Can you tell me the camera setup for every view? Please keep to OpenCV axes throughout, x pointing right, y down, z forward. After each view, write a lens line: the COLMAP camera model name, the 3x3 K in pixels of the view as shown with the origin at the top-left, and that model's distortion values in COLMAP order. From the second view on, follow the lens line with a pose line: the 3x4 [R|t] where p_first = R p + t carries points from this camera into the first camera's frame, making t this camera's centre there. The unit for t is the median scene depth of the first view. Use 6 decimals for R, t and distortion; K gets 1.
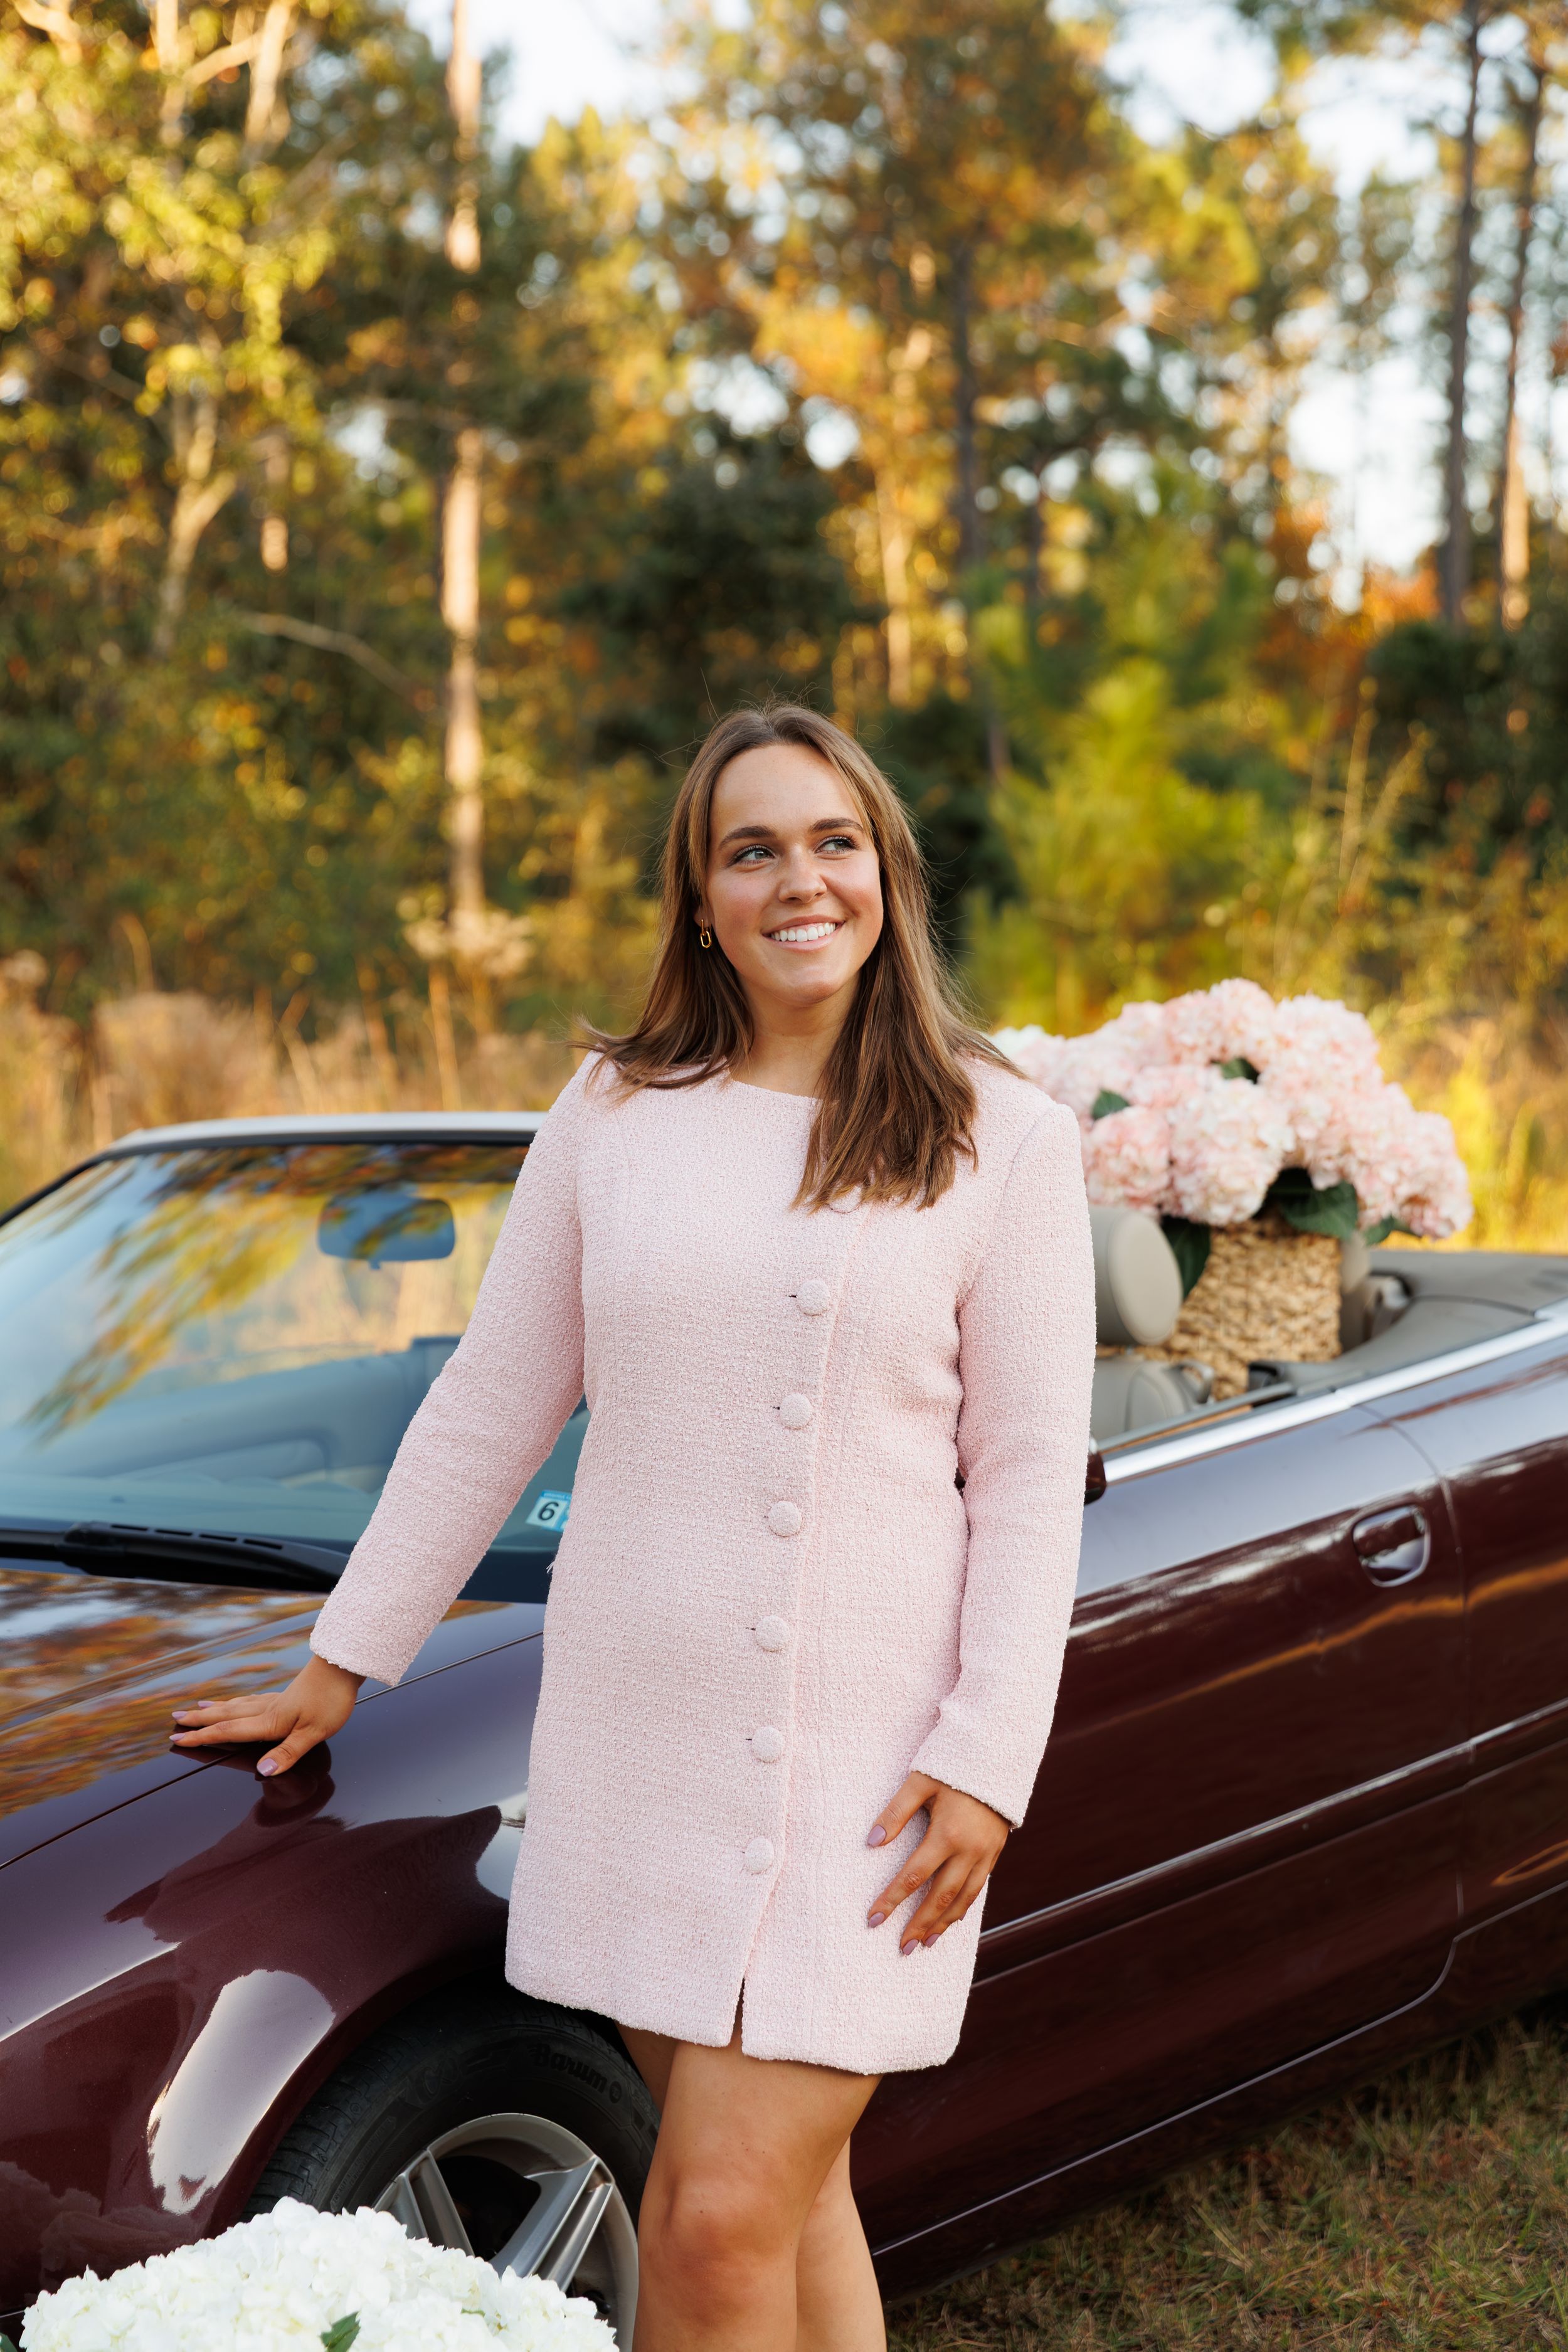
lens RADIAL K [[4173.7, 0, 787.8], [0, 4173.7, 1177.9], [0, 0, 1]] dist [0.012947, 0.000630]
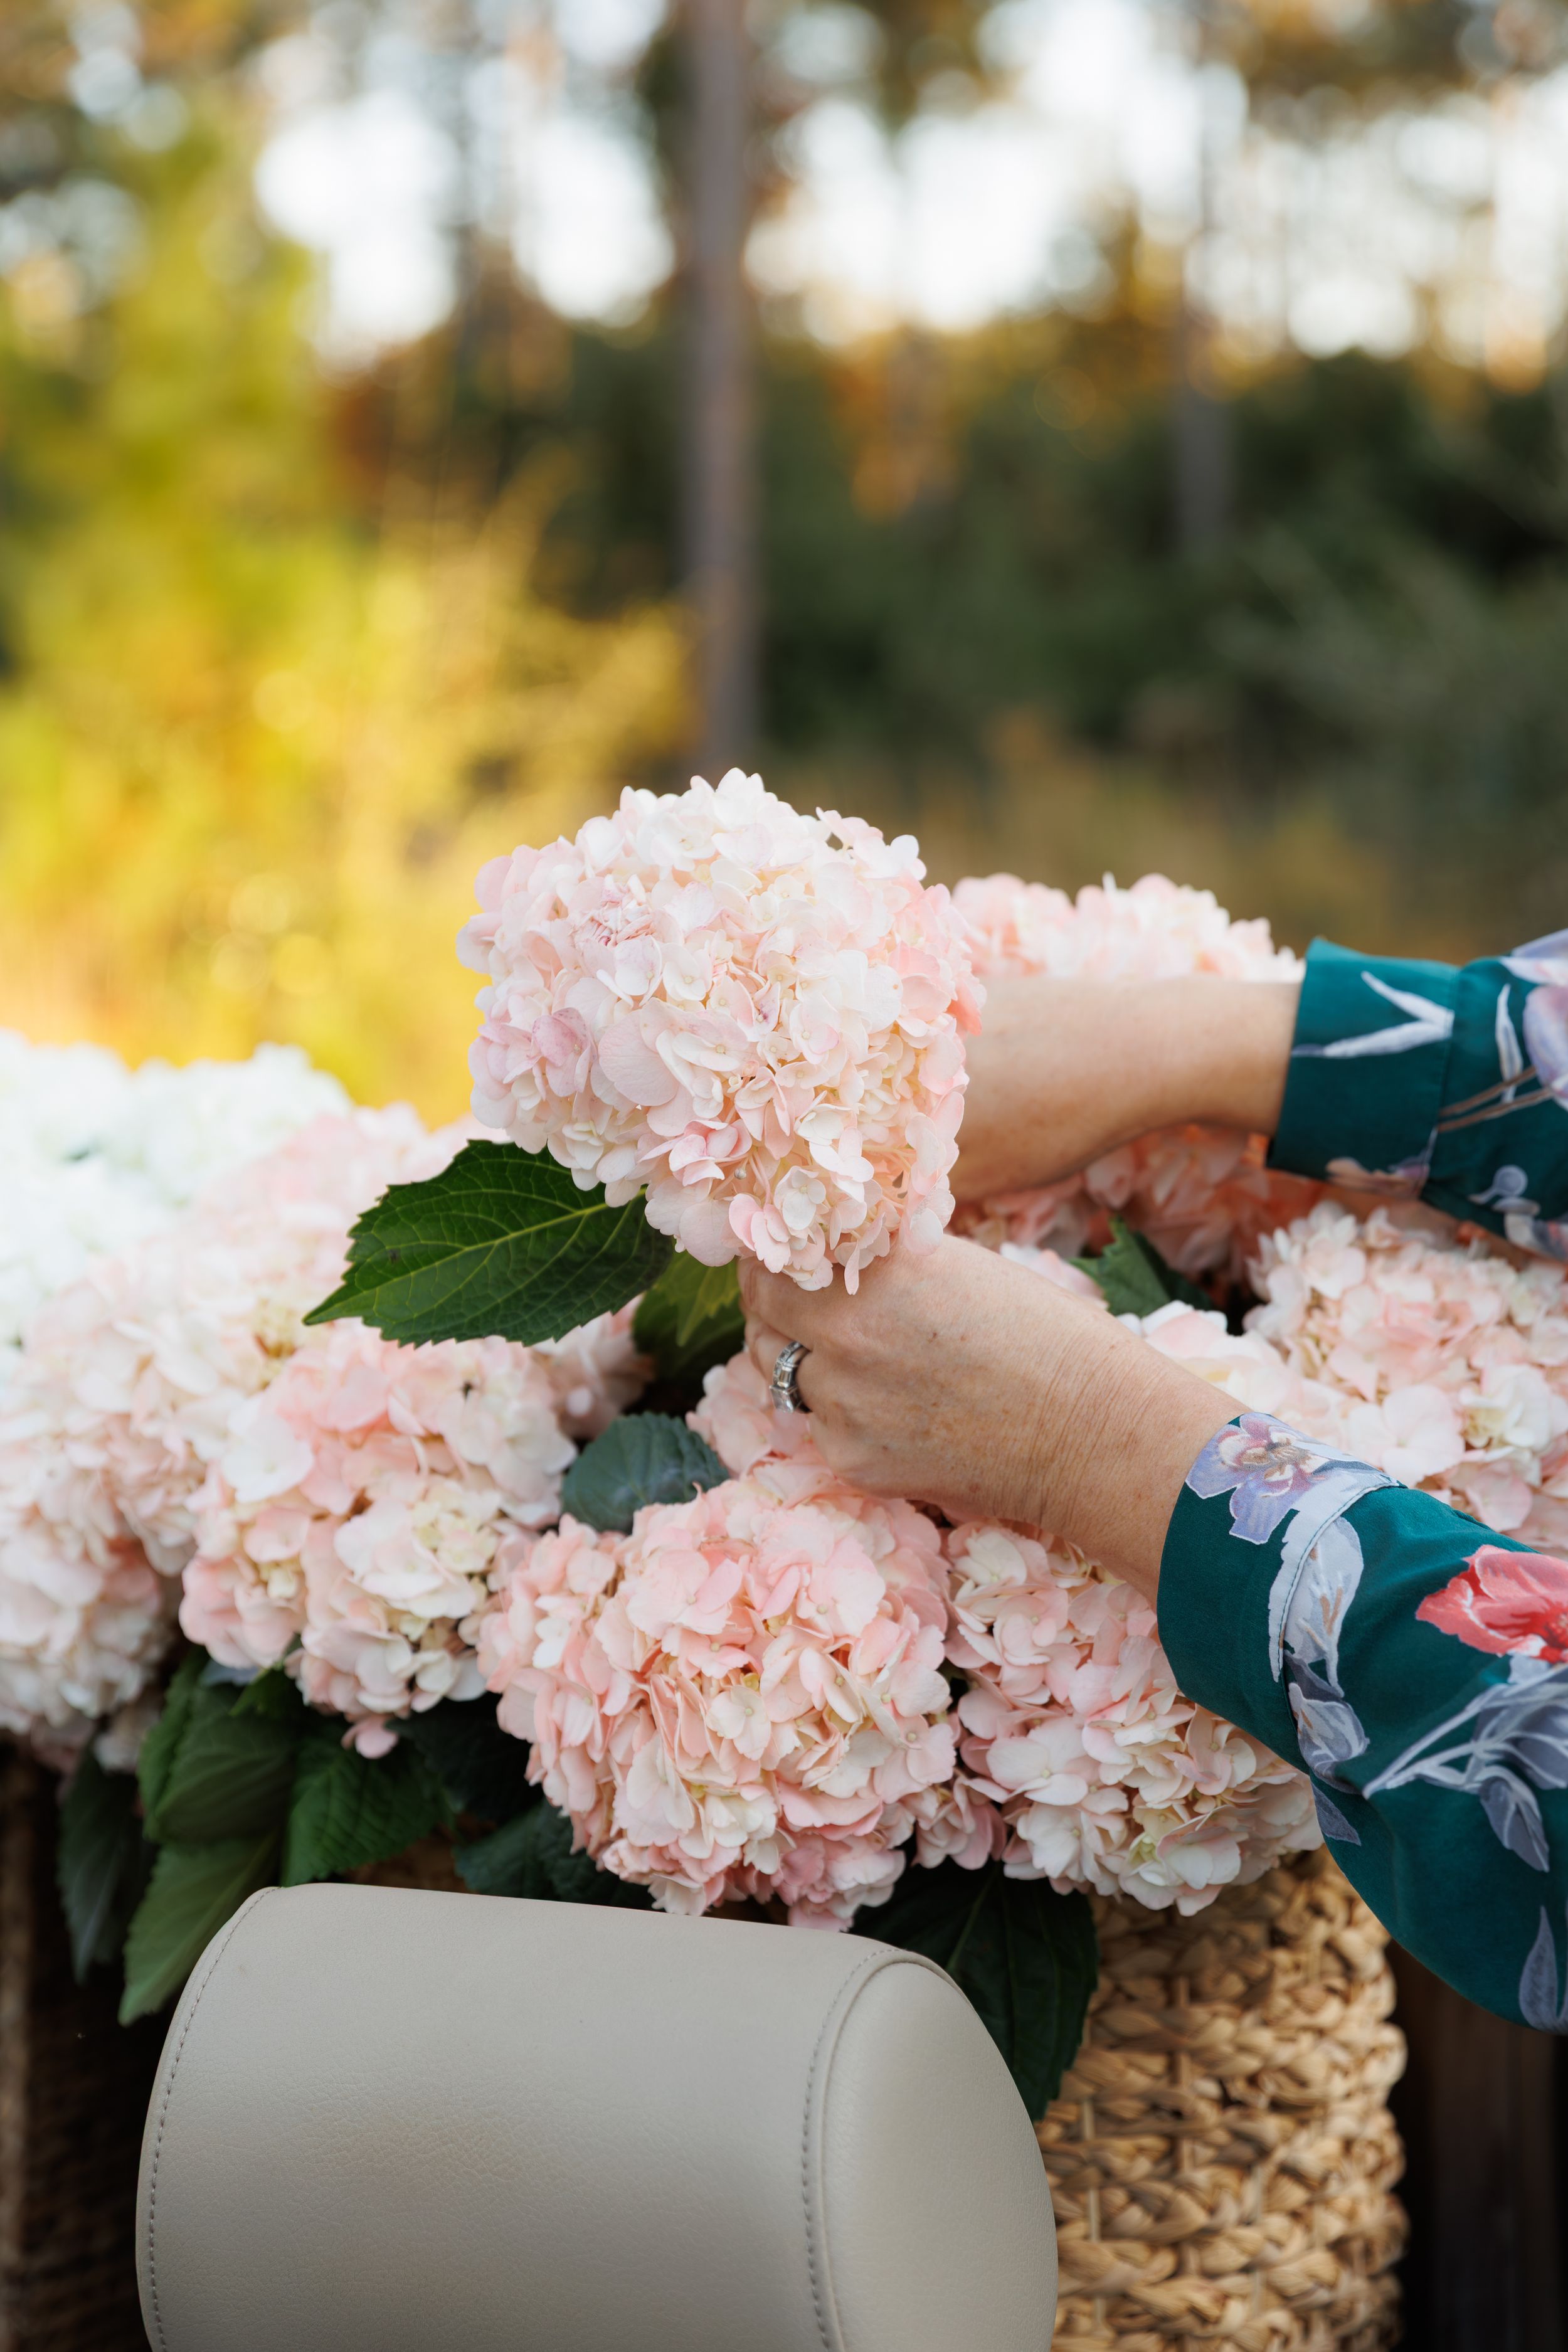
lens RADIAL K [[4680.4, 0, 780.6], [0, 4680.4, 1178.2], [0, 0, 1]] dist [-0.031970, -0.511019]
pose [[0.973849, -0.046941, 0.222295, 0.022014], [0.039706, 0.998530, 0.036905, -0.041817], [-0.223700, -0.027113, 0.974281, 0.721768]]
